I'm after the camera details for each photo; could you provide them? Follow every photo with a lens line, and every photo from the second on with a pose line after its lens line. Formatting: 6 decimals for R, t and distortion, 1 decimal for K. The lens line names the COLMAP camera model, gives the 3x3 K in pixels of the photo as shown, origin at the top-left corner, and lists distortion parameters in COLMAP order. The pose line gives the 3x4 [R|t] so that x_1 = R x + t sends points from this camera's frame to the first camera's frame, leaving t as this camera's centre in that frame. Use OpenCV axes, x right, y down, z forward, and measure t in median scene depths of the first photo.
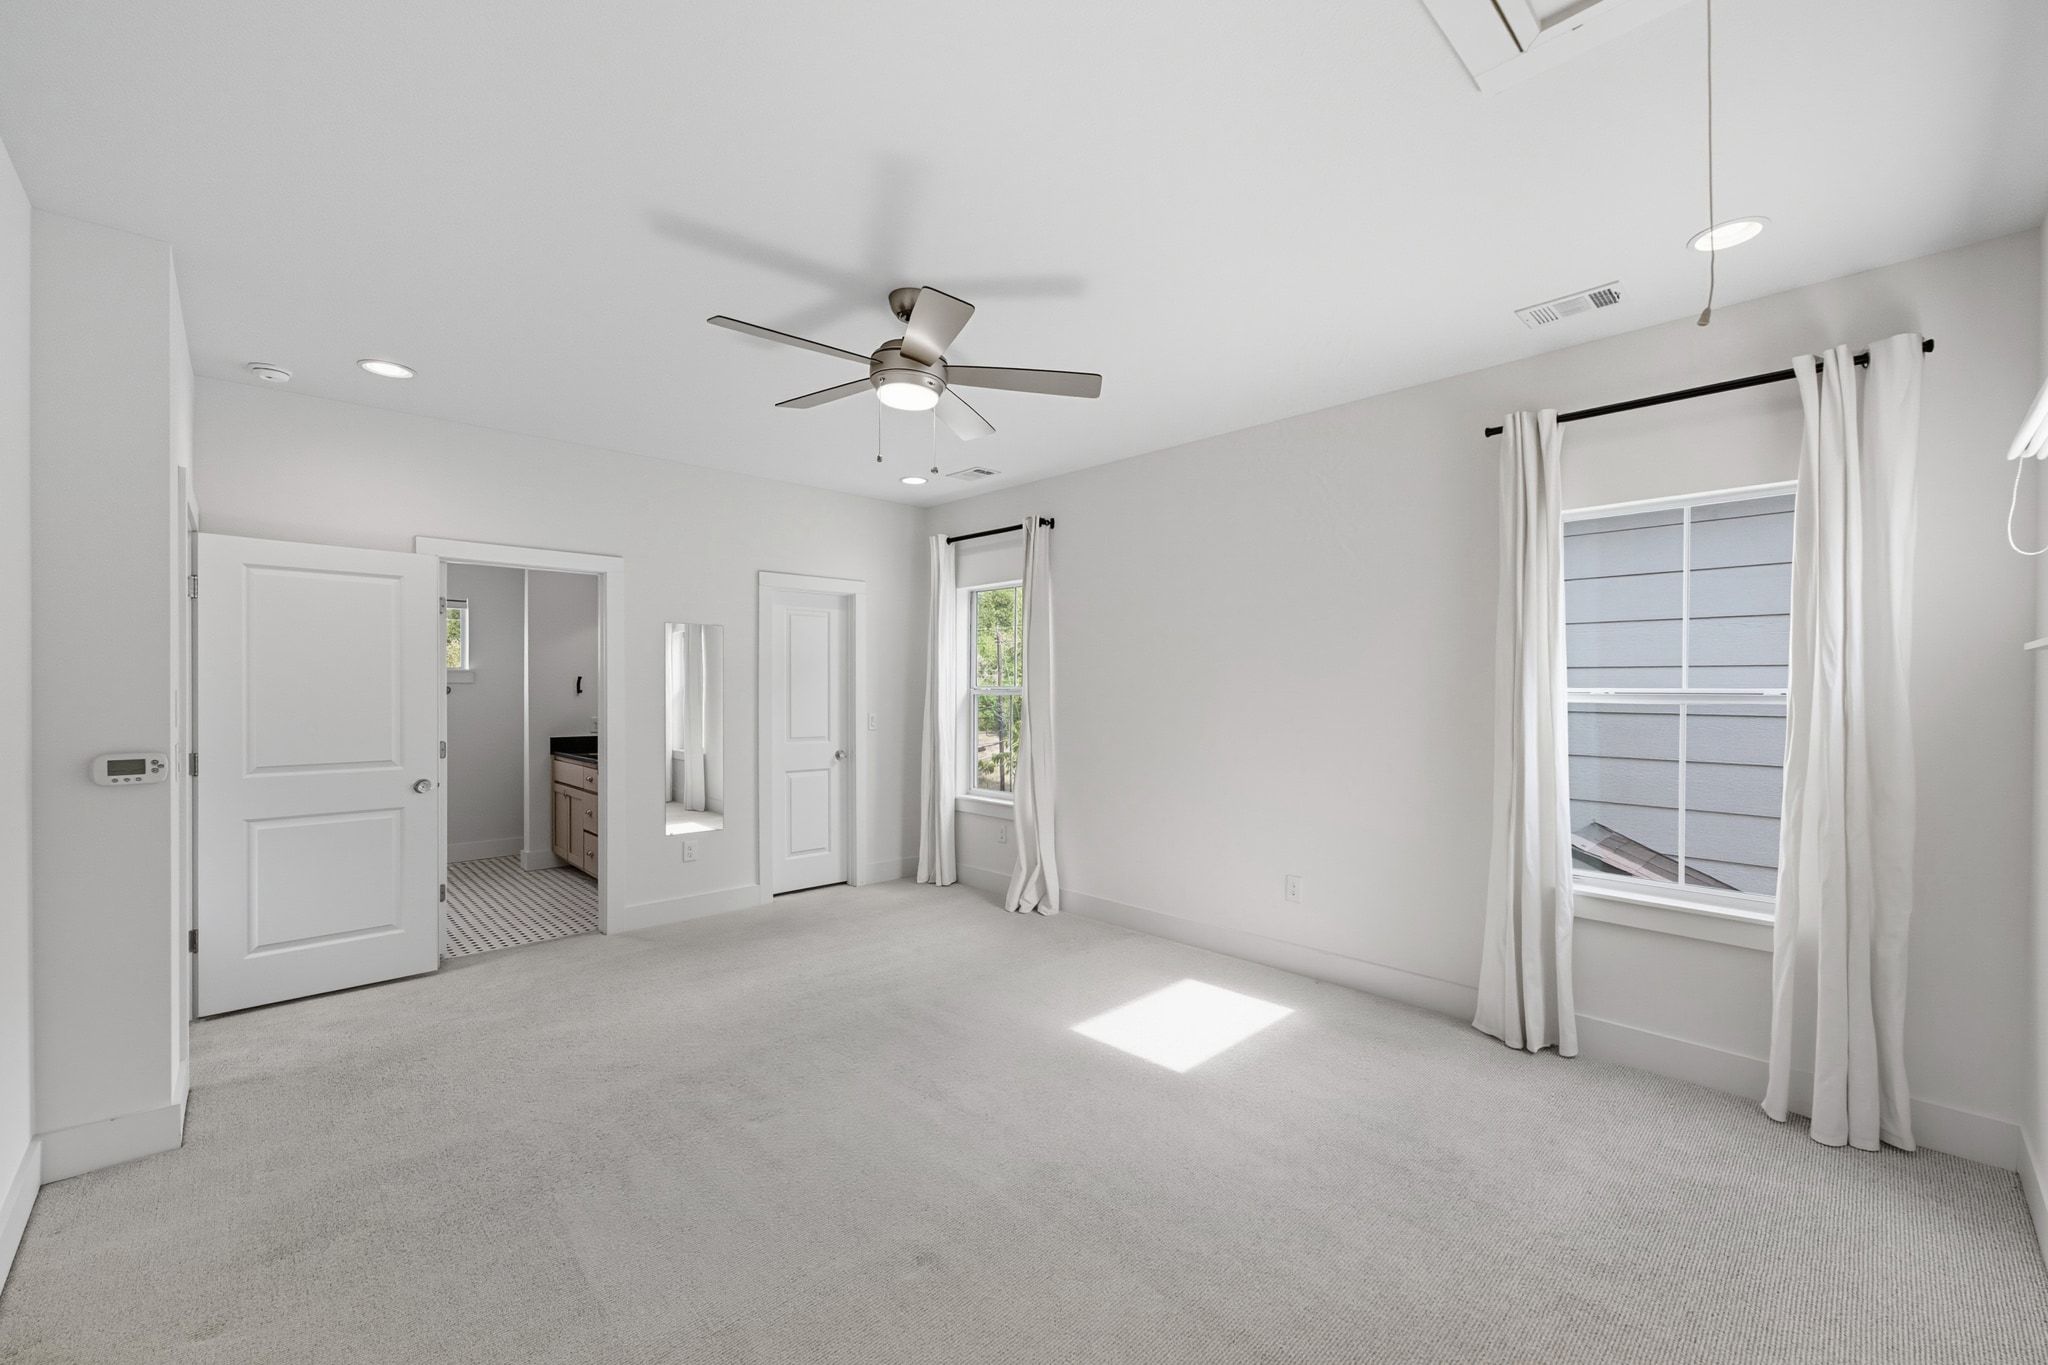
lens RADIAL K [[823.5, 0, 1018.0], [0, 823.5, 693.2], [0, 0, 1]] dist [-0.002246, -0.000083]
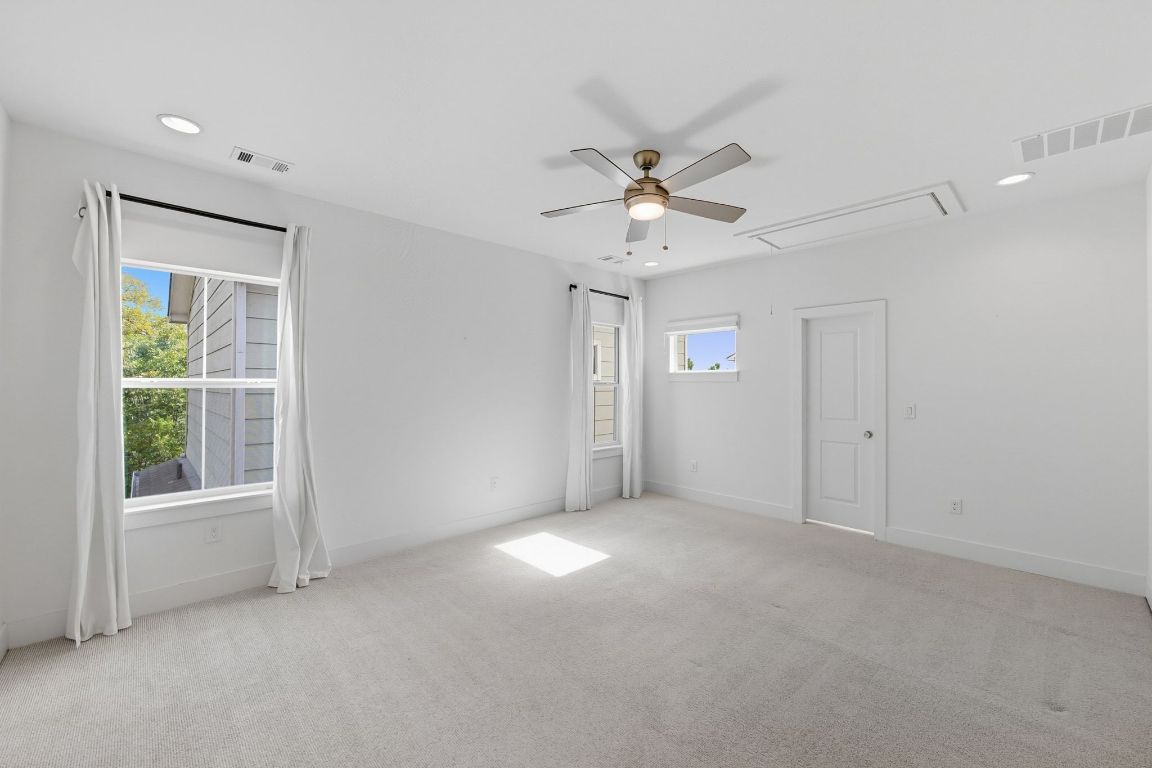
lens RADIAL K [[463.2, 0, 576.1], [0, 463.2, 379.2], [0, 0, 1]] dist [-0.002246, -0.000083]
pose [[-0.003757, 0.000740, 0.999993, -0.783587], [0.001807, 0.999998, -0.000734, -0.010669], [-0.999991, 0.001804, -0.003759, 0.823161]]
